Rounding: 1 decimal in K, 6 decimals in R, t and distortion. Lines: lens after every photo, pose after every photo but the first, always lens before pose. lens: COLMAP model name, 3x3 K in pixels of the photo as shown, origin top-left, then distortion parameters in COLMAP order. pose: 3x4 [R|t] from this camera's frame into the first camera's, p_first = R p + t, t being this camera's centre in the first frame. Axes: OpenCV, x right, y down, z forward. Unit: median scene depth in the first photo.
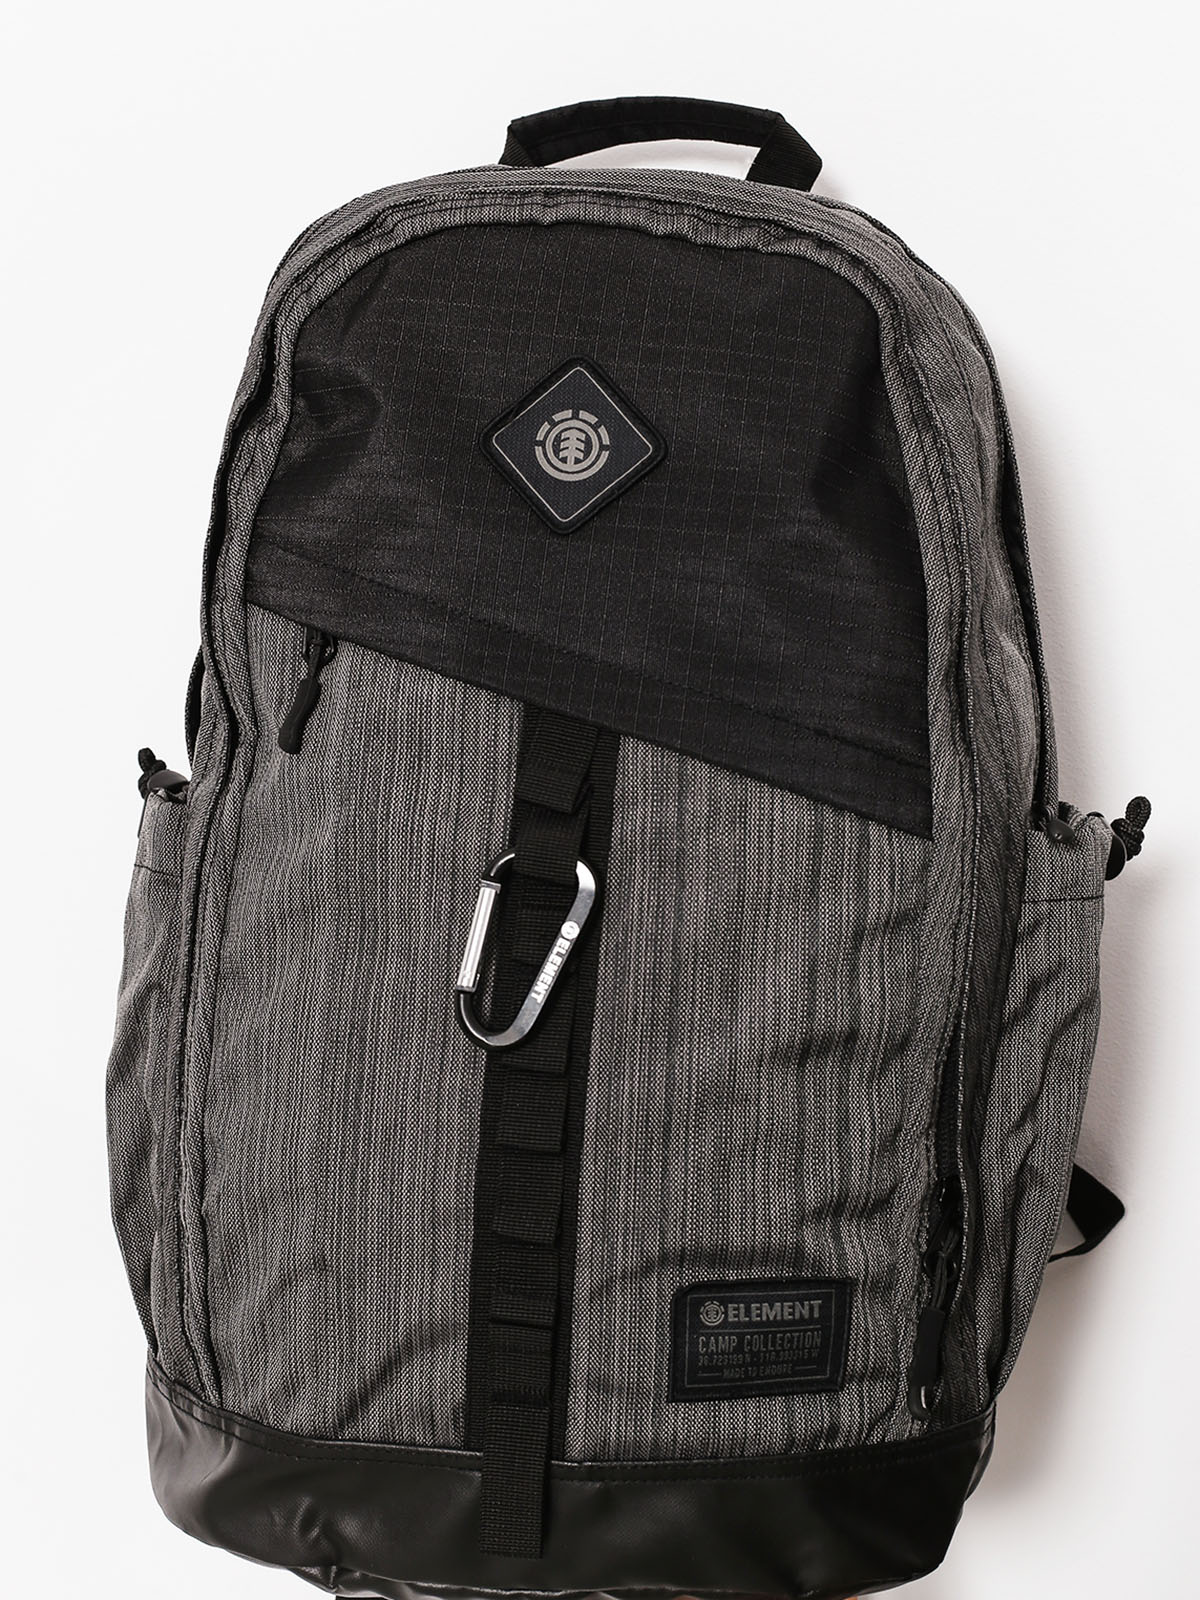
lens RADIAL K [[2451.1, 0, 600.0], [0, 2451.1, 800.0], [0, 0, 1]] dist [-0.059827, -0.095203]
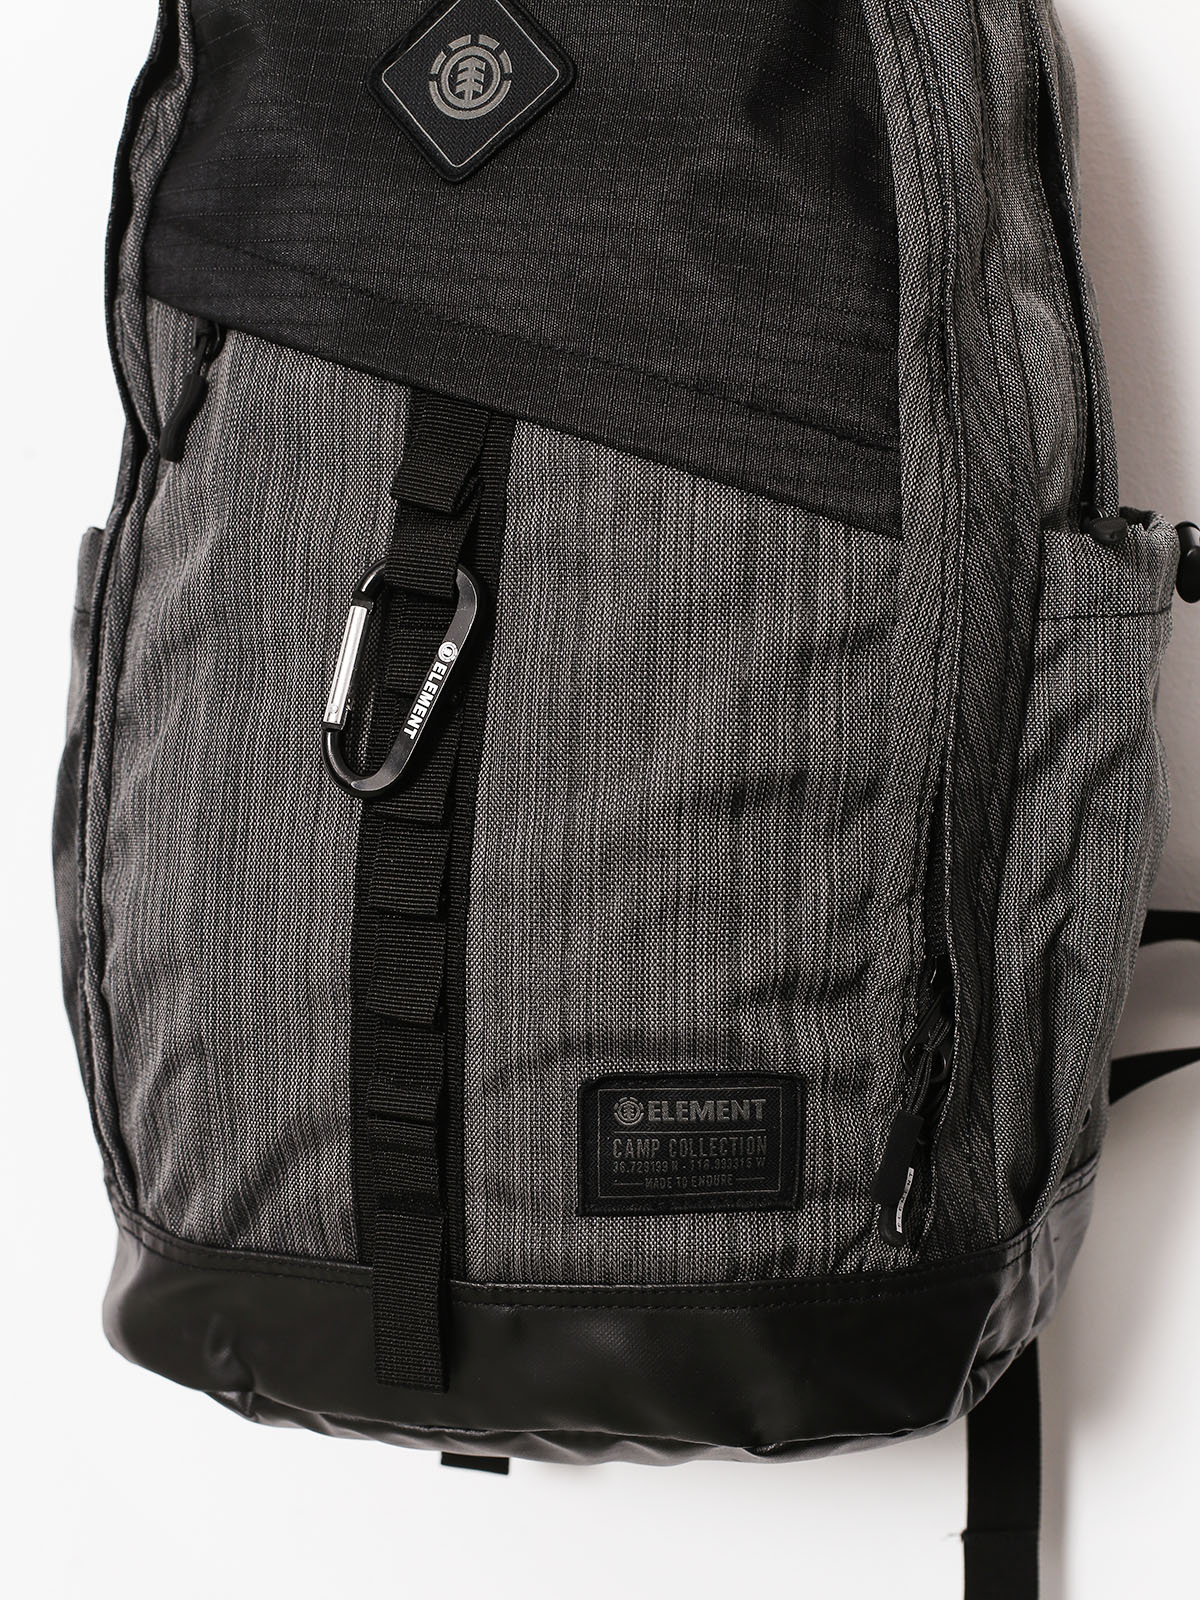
lens RADIAL K [[2451.1, 0, 600.0], [0, 2451.1, 800.0], [0, 0, 1]] dist [-0.059827, -0.095203]
pose [[0.982194, -0.004295, -0.187822, 0.189047], [0.016498, 0.997848, 0.063458, 0.049550], [0.187146, -0.065427, 0.980151, 0.181126]]
